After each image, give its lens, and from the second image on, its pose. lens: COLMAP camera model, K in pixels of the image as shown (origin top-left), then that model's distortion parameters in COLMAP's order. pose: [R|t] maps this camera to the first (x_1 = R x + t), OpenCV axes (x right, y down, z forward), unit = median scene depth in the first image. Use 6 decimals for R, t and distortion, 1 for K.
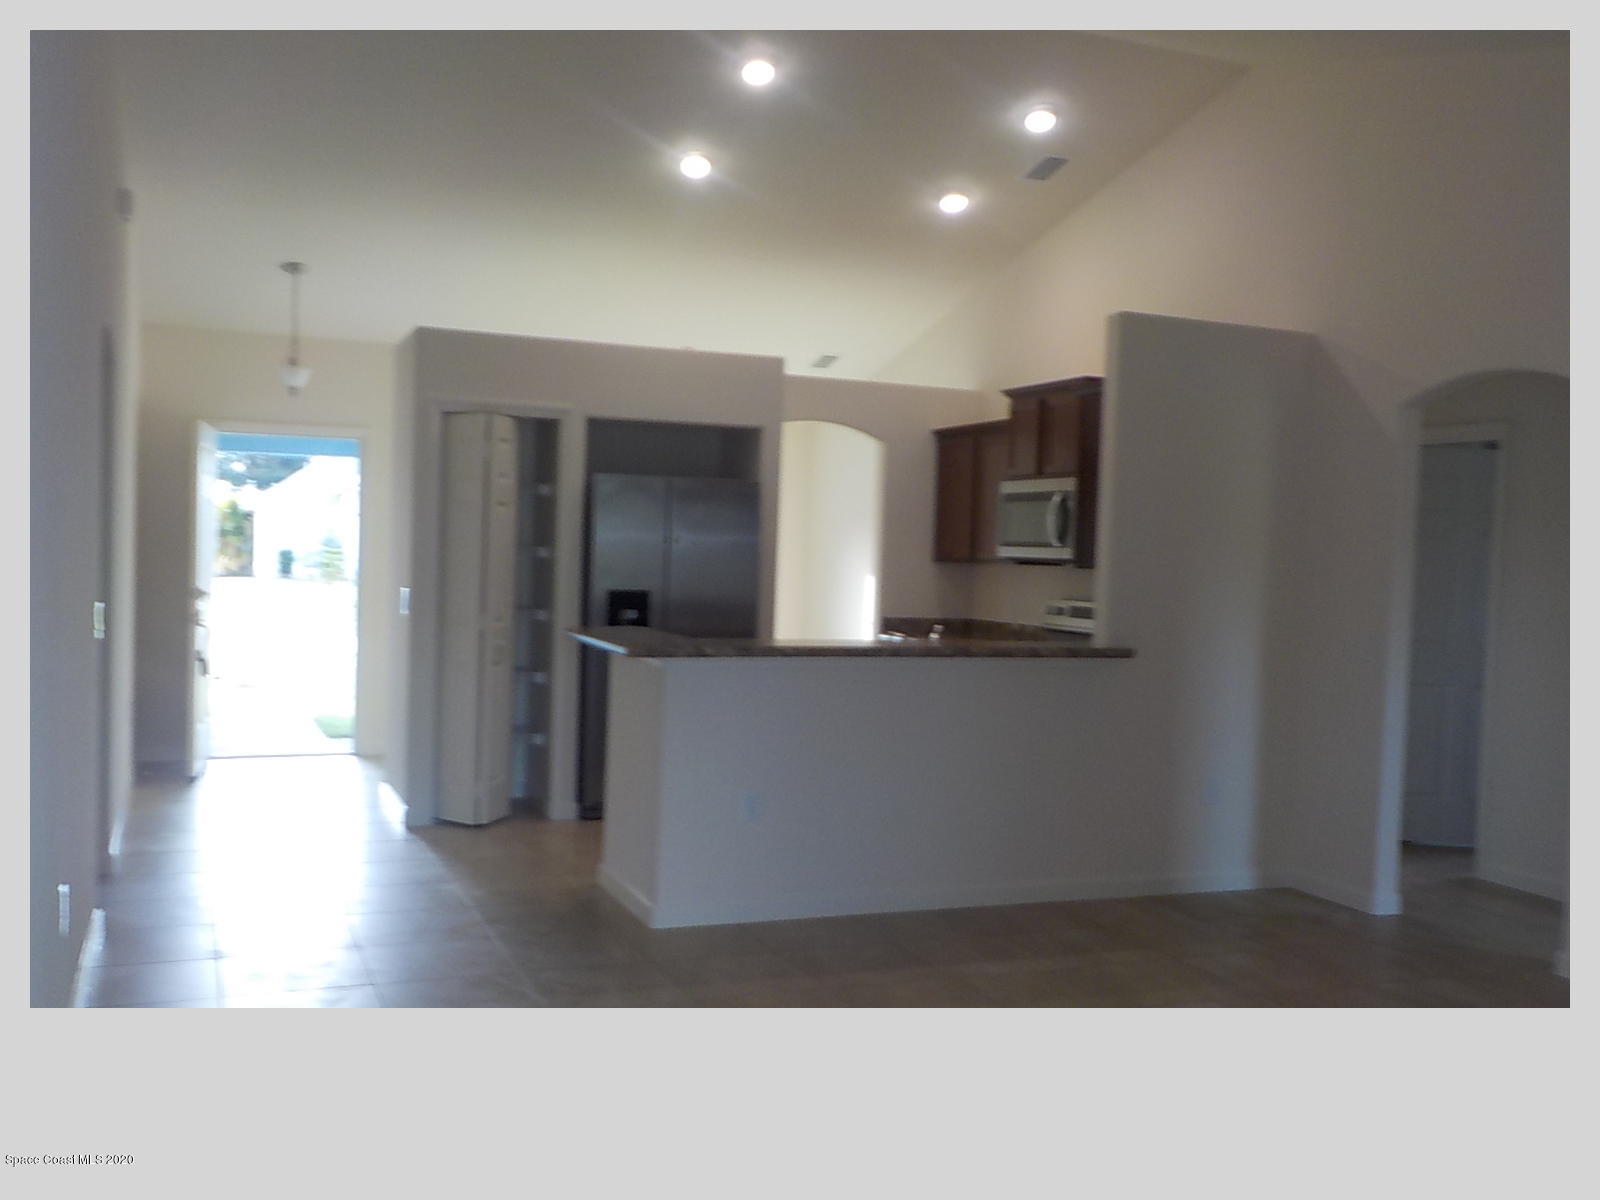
lens RADIAL K [[1459.5, 0, 800.0], [0, 1459.5, 600.0], [0, 0, 1]] dist [-0.005771, -0.002286]
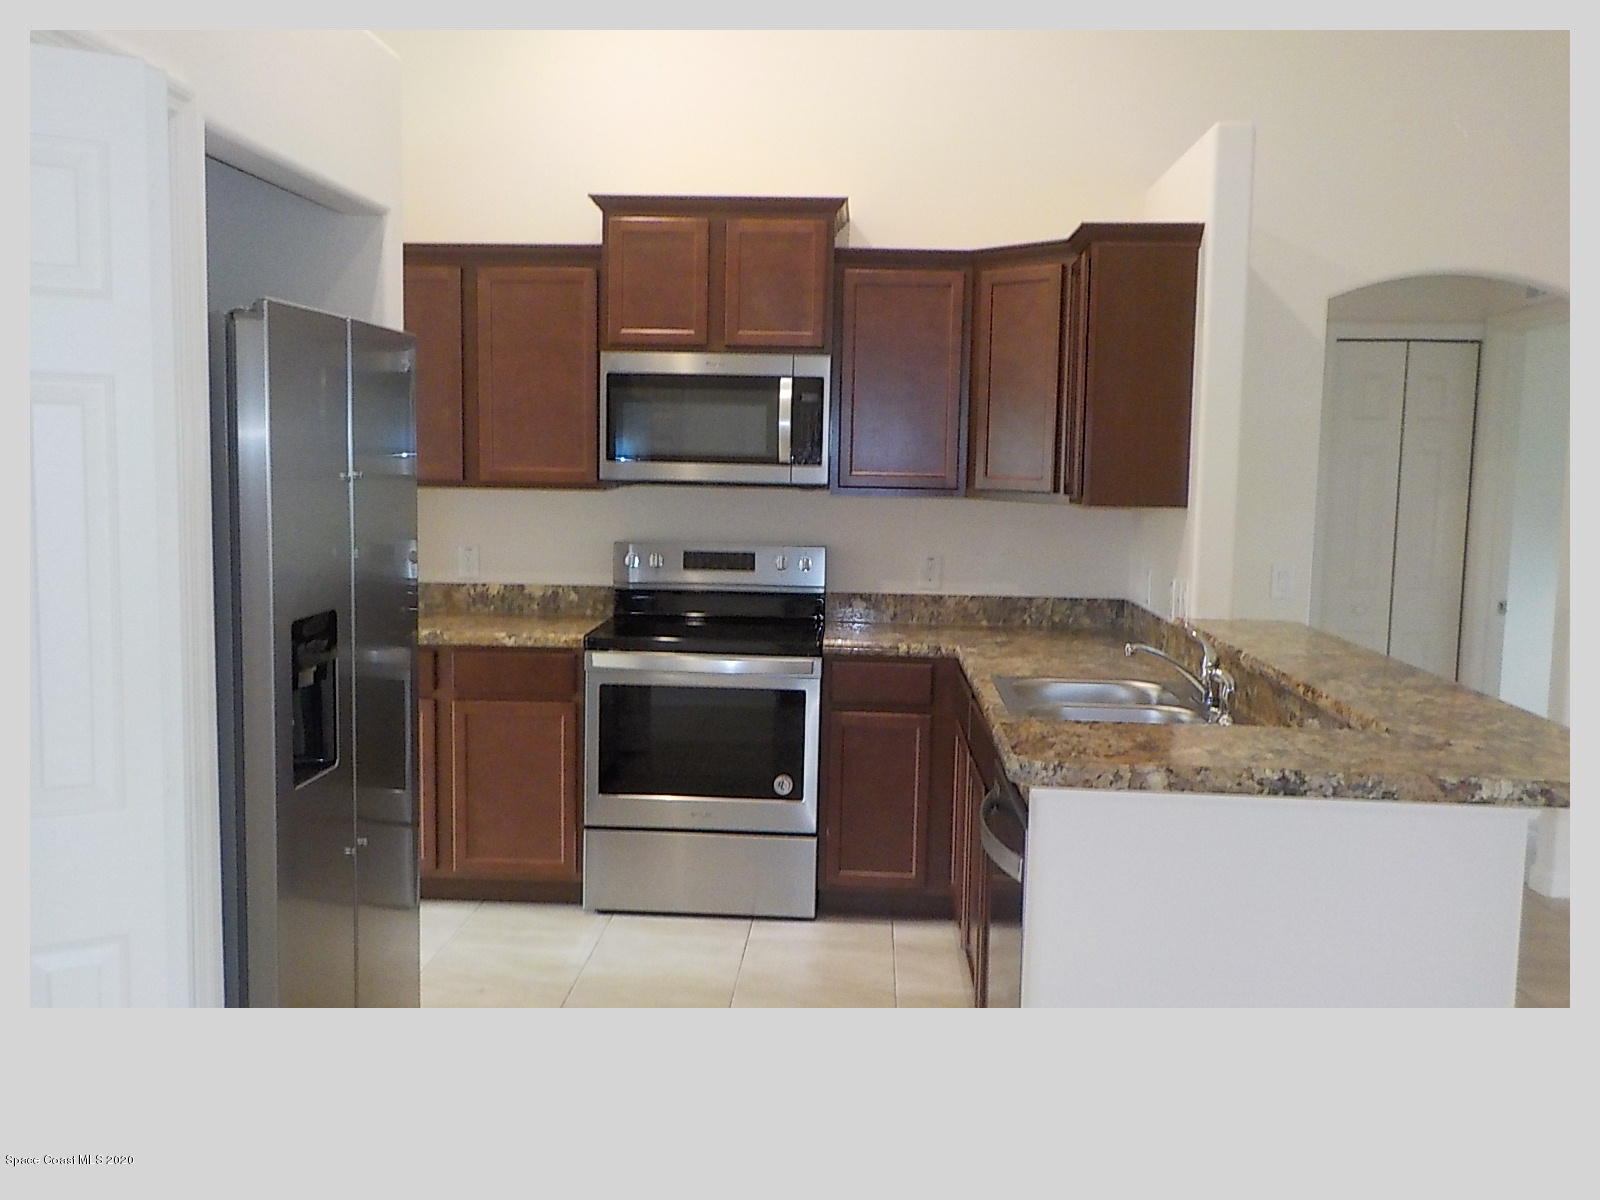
lens RADIAL K [[1459.5, 0, 800.0], [0, 1459.5, 600.0], [0, 0, 1]] dist [-0.005771, -0.002286]
pose [[0.416117, -0.113235, 0.902233, -0.391430], [0.026784, 0.993312, 0.112313, -0.047146], [-0.908916, -0.022570, 0.416367, 0.709057]]
